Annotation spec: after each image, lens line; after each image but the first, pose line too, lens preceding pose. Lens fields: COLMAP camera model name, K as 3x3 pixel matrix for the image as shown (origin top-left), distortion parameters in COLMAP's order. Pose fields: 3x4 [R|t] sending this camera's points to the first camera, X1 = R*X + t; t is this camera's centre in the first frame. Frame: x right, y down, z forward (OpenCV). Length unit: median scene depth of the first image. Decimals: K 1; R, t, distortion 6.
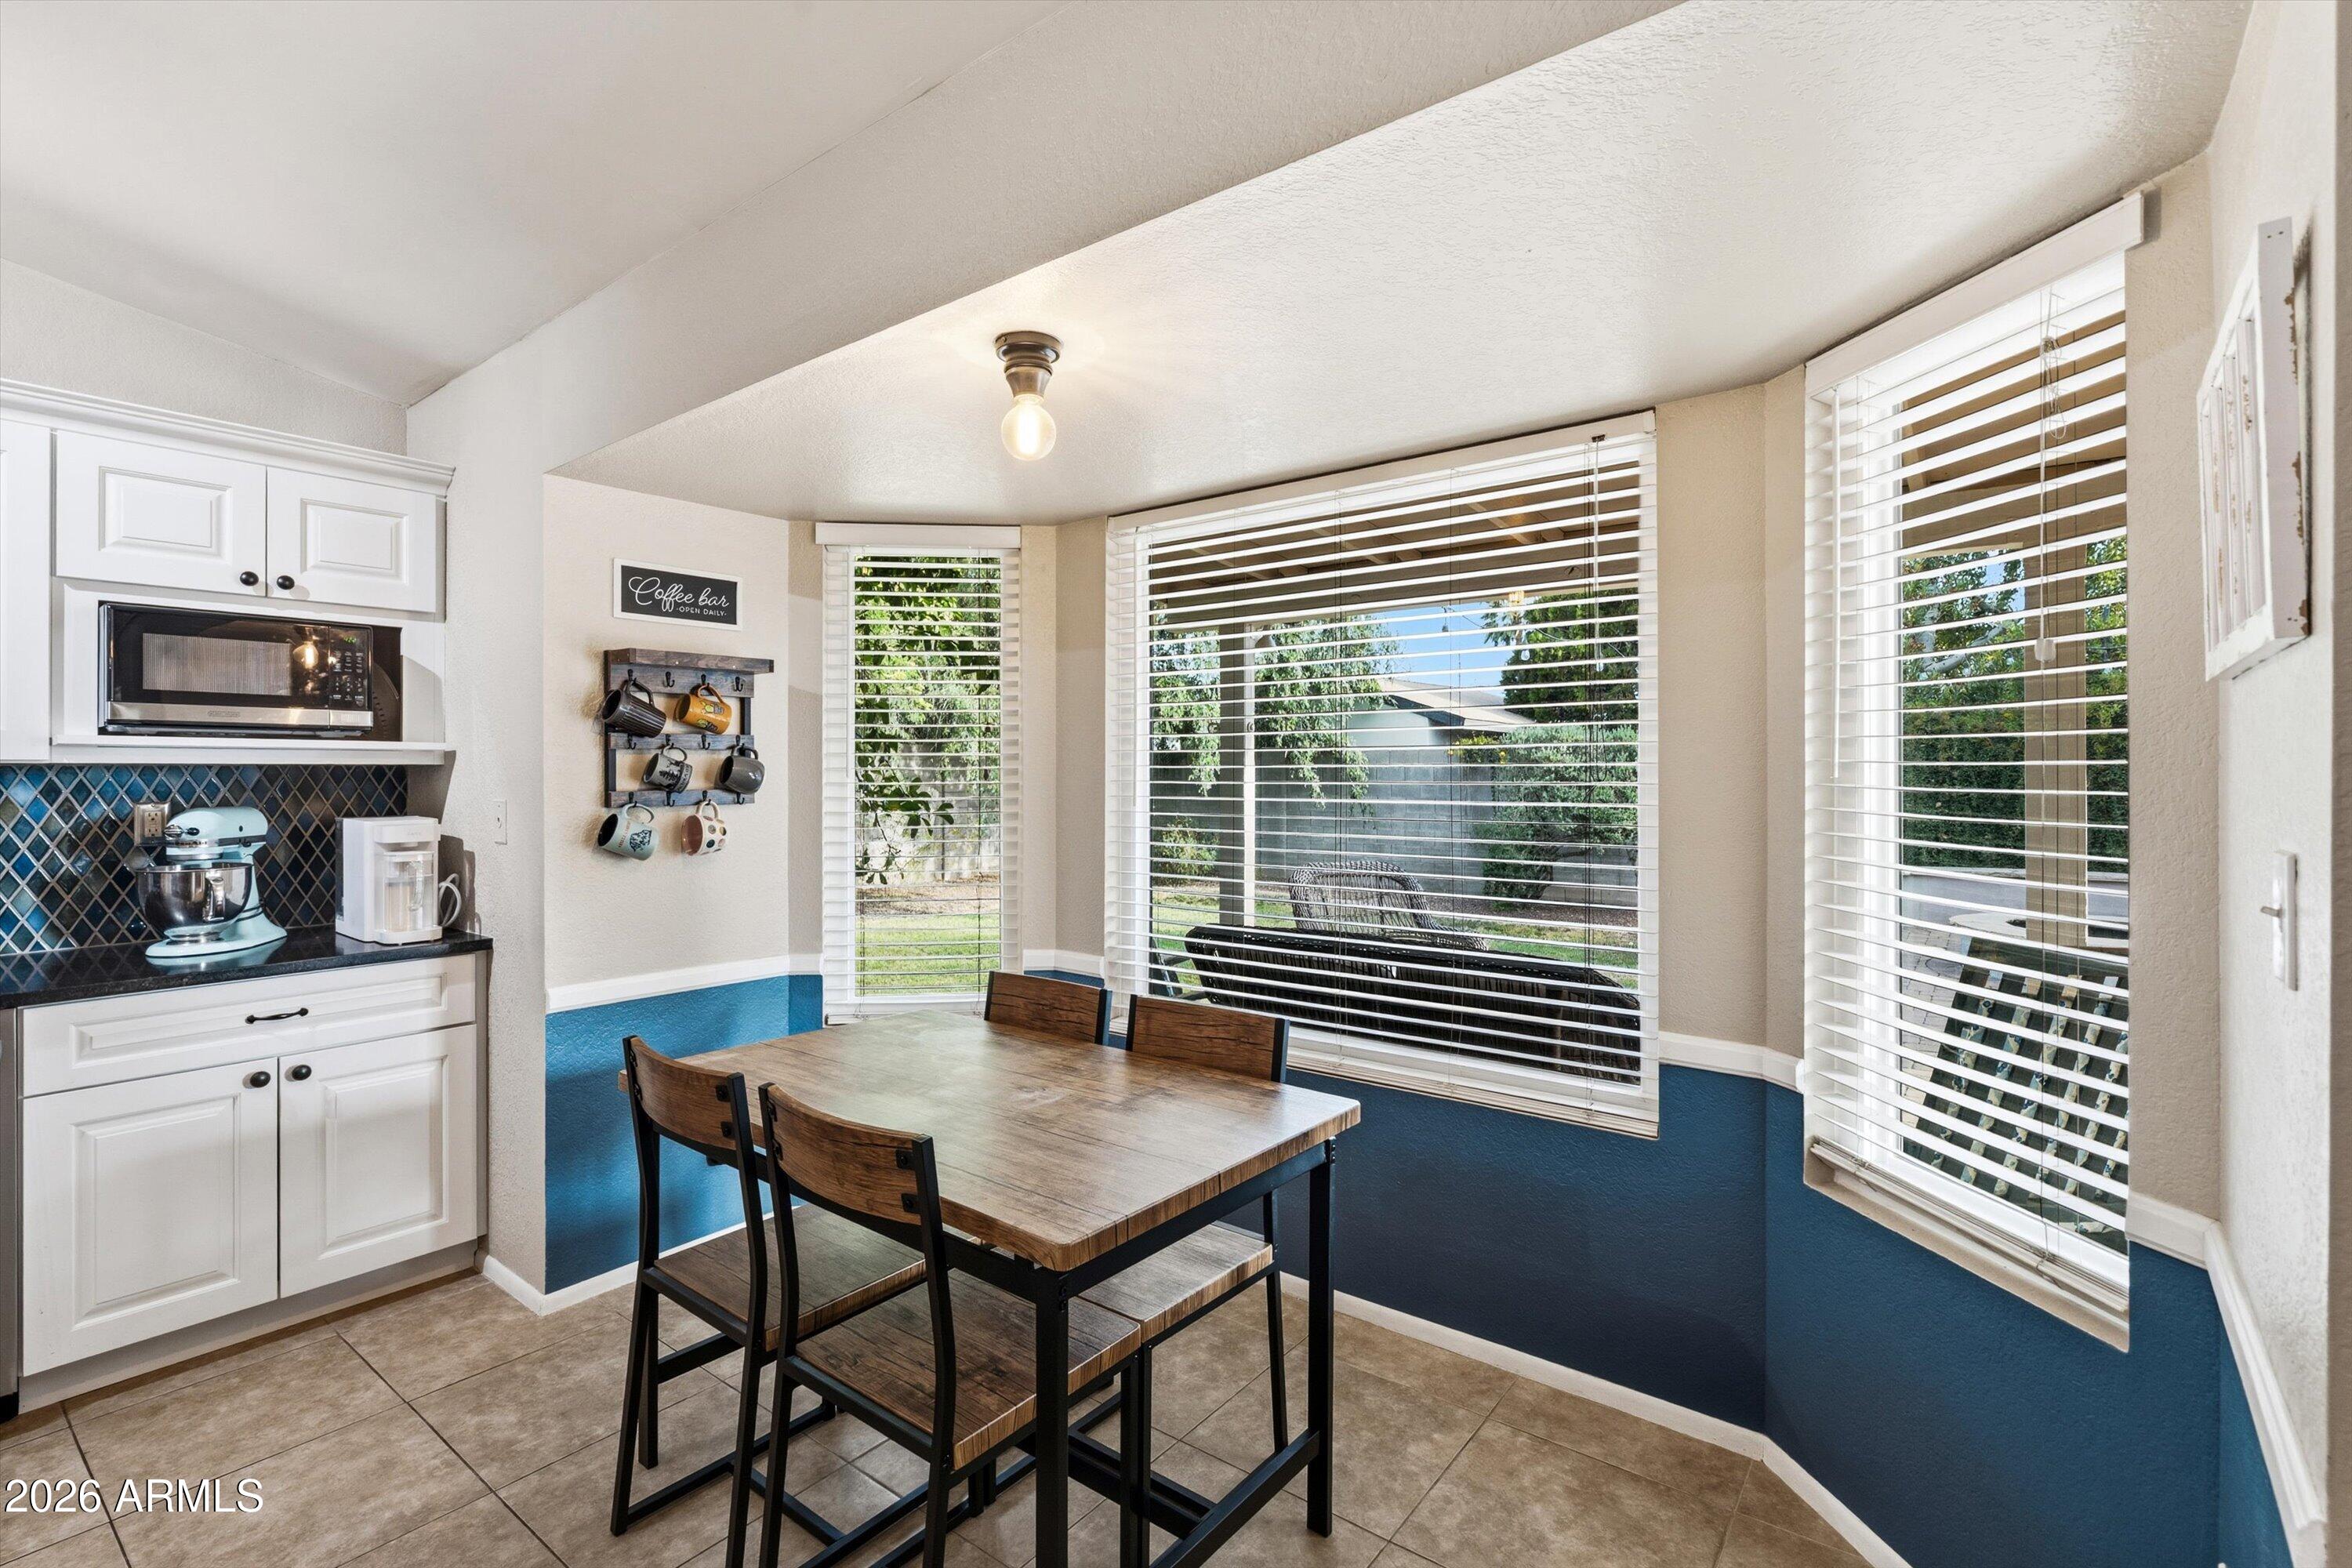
lens RADIAL K [[1075.0, 0, 1162.9], [0, 1075.0, 766.7], [0, 0, 1]] dist [0.000282, 0.000069]
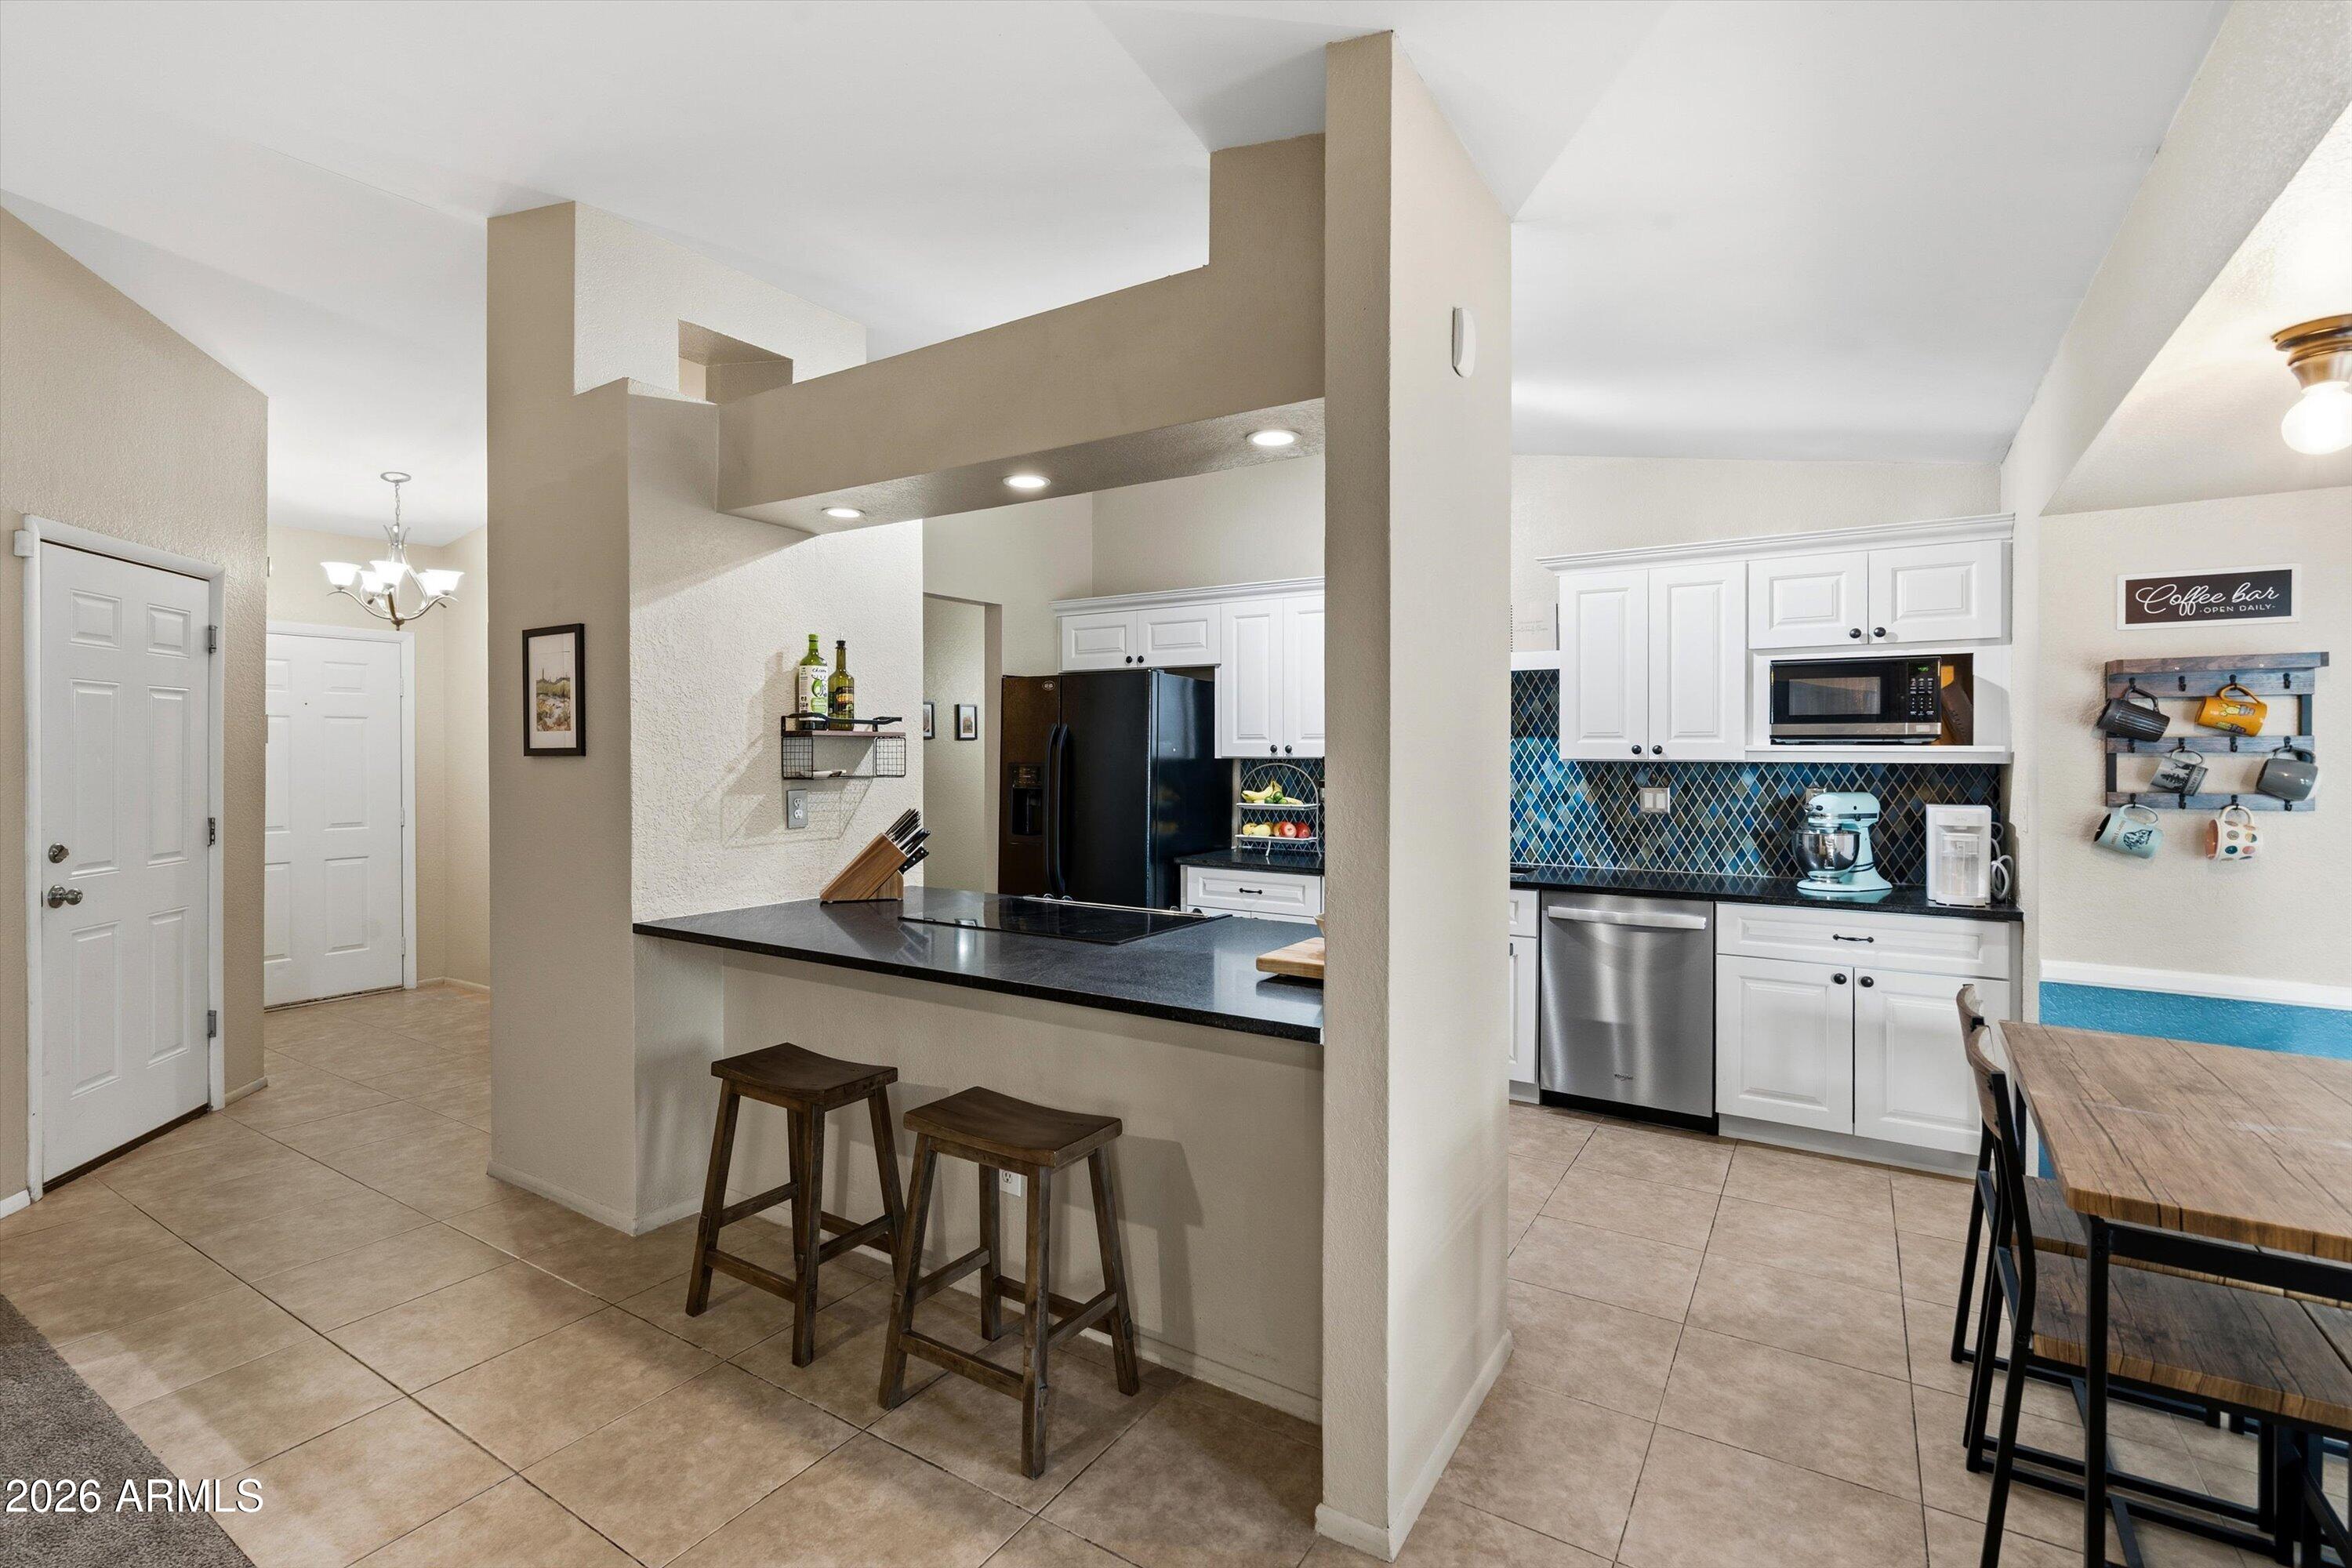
lens RADIAL K [[1071.8, 0, 1148.7], [0, 1071.8, 749.6], [0, 0, 1]] dist [0.000796, 0.000158]
pose [[0.086196, 0.000109, -0.996278, 0.476156], [0.000705, 1.000000, 0.000171, -0.020421], [0.996278, -0.000717, 0.086195, -0.058411]]
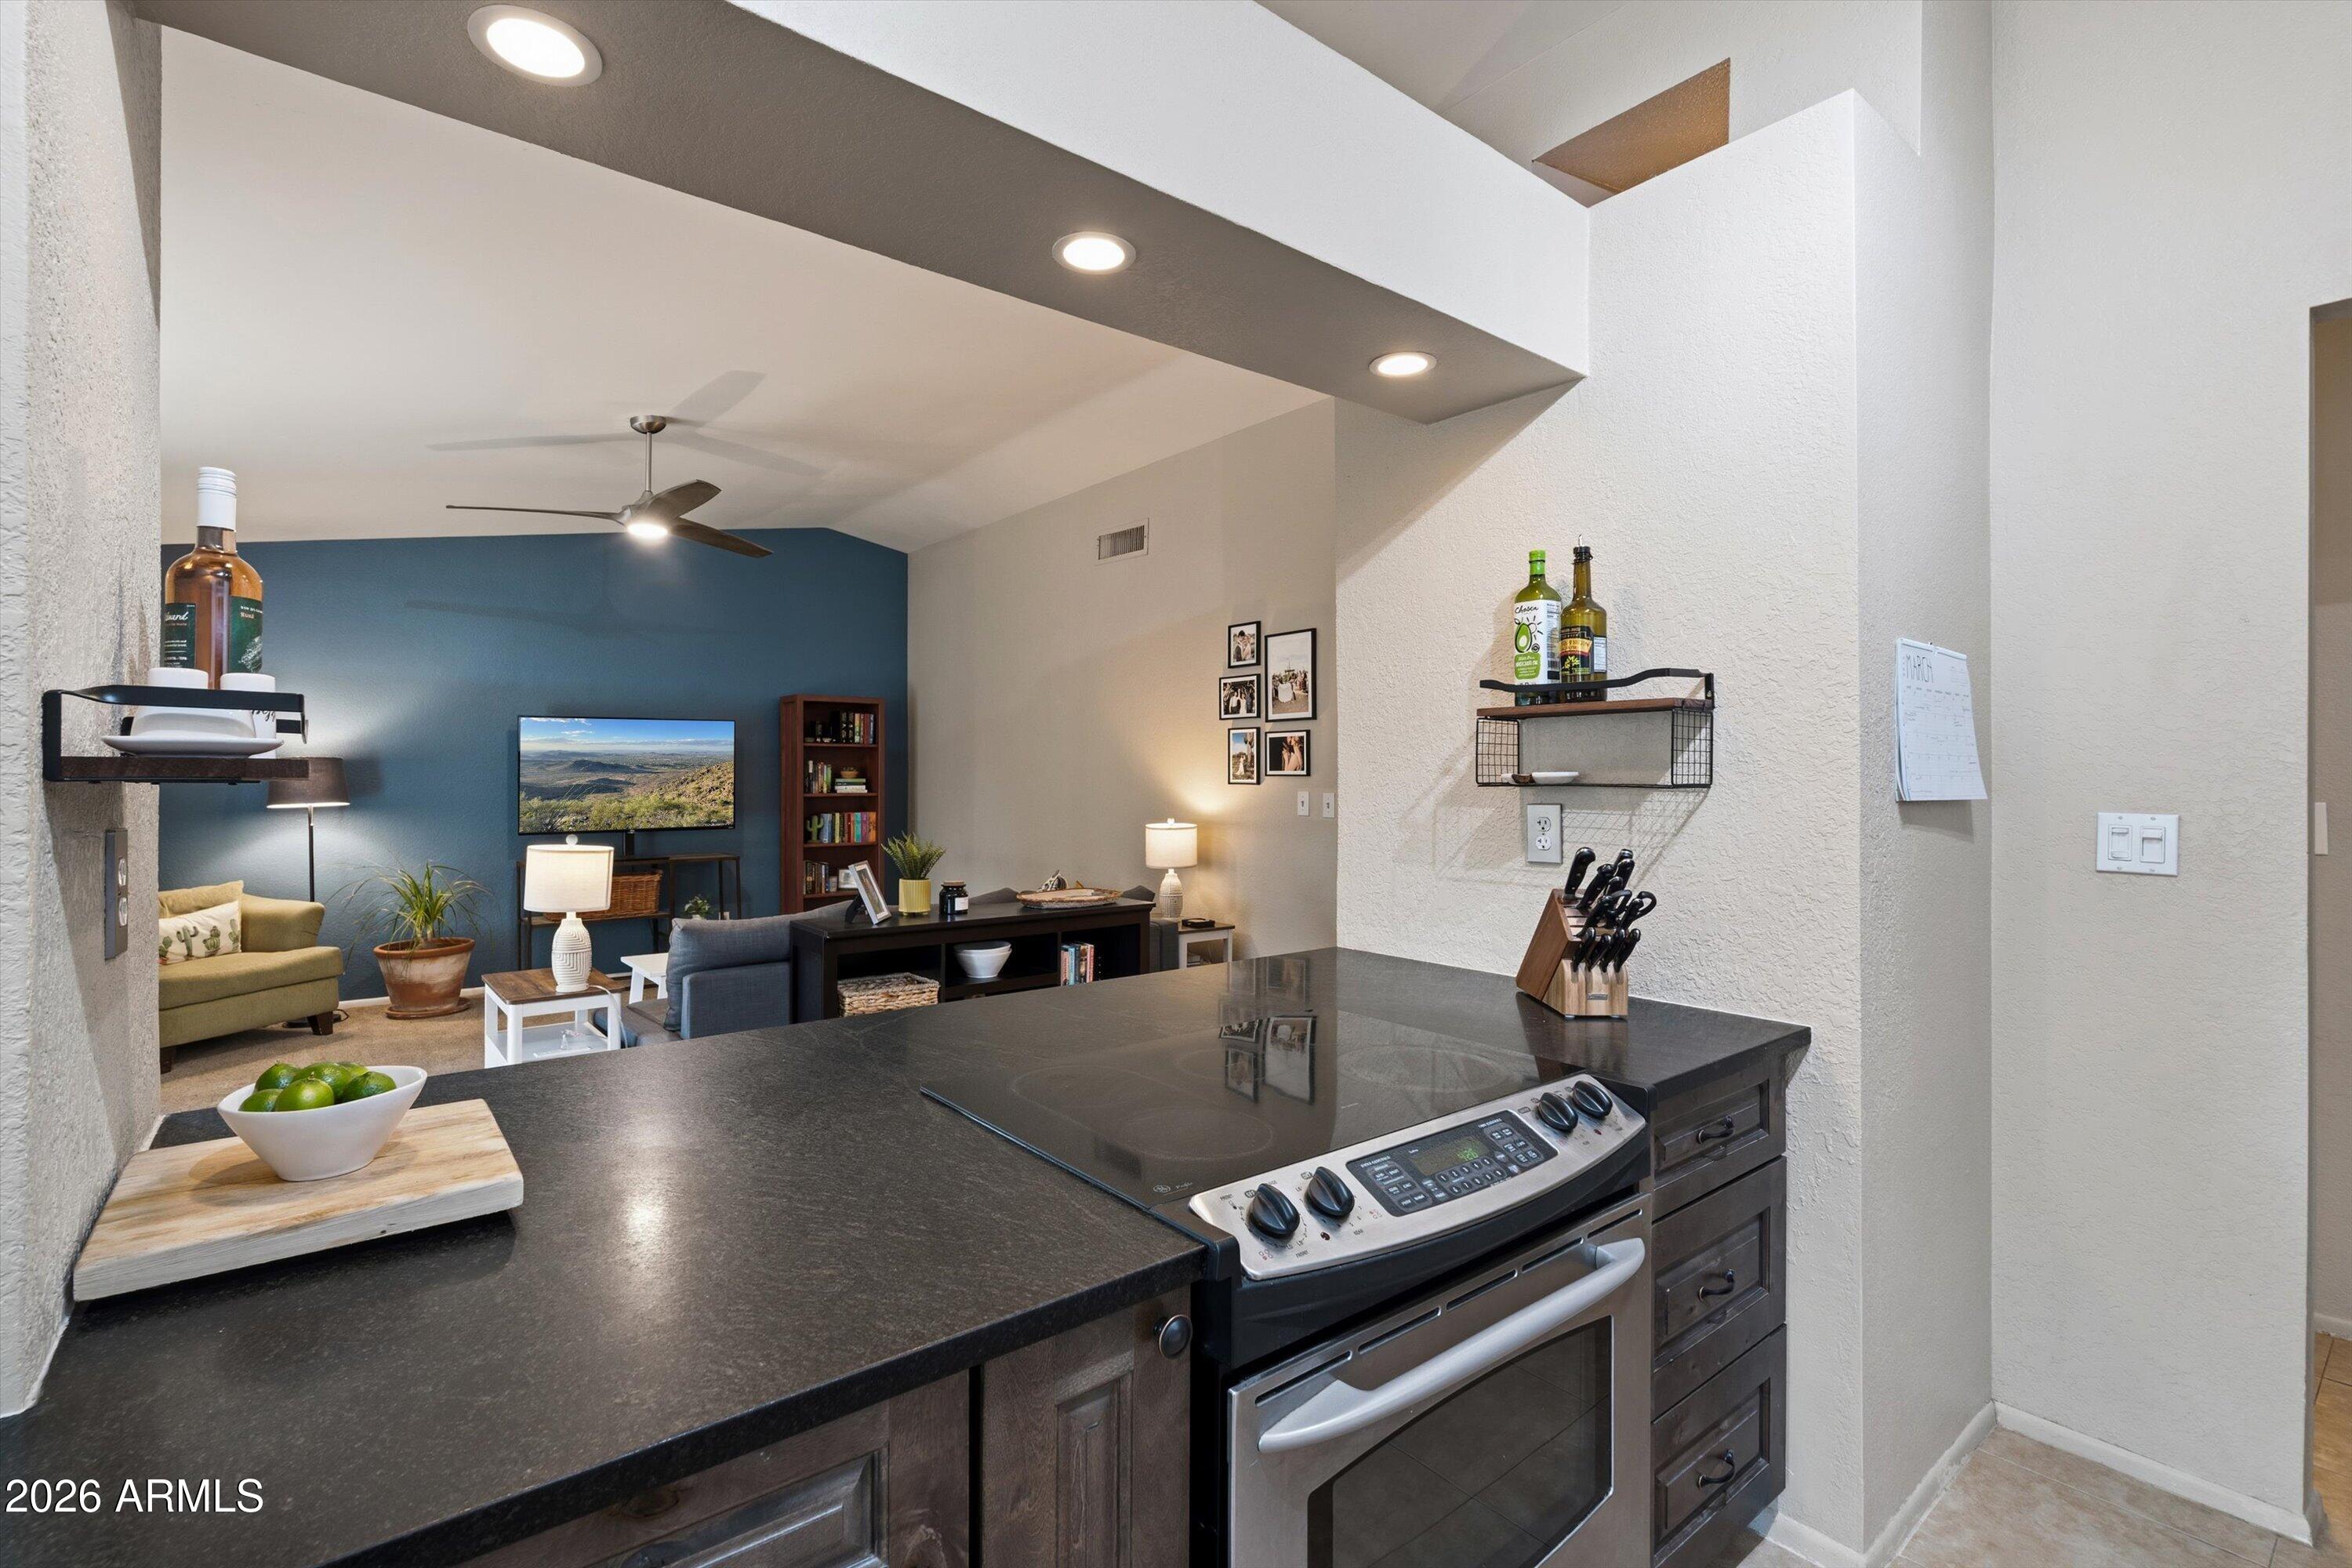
lens RADIAL K [[1067.4, 0, 1152.3], [0, 1067.4, 776.4], [0, 0, 1]] dist [-0.000415, 0.000811]
pose [[-0.970448, 0.000466, 0.241311, -0.746717], [-0.000214, 0.999996, -0.002788, 0.009210], [-0.241312, -0.002758, -0.970444, 0.474758]]
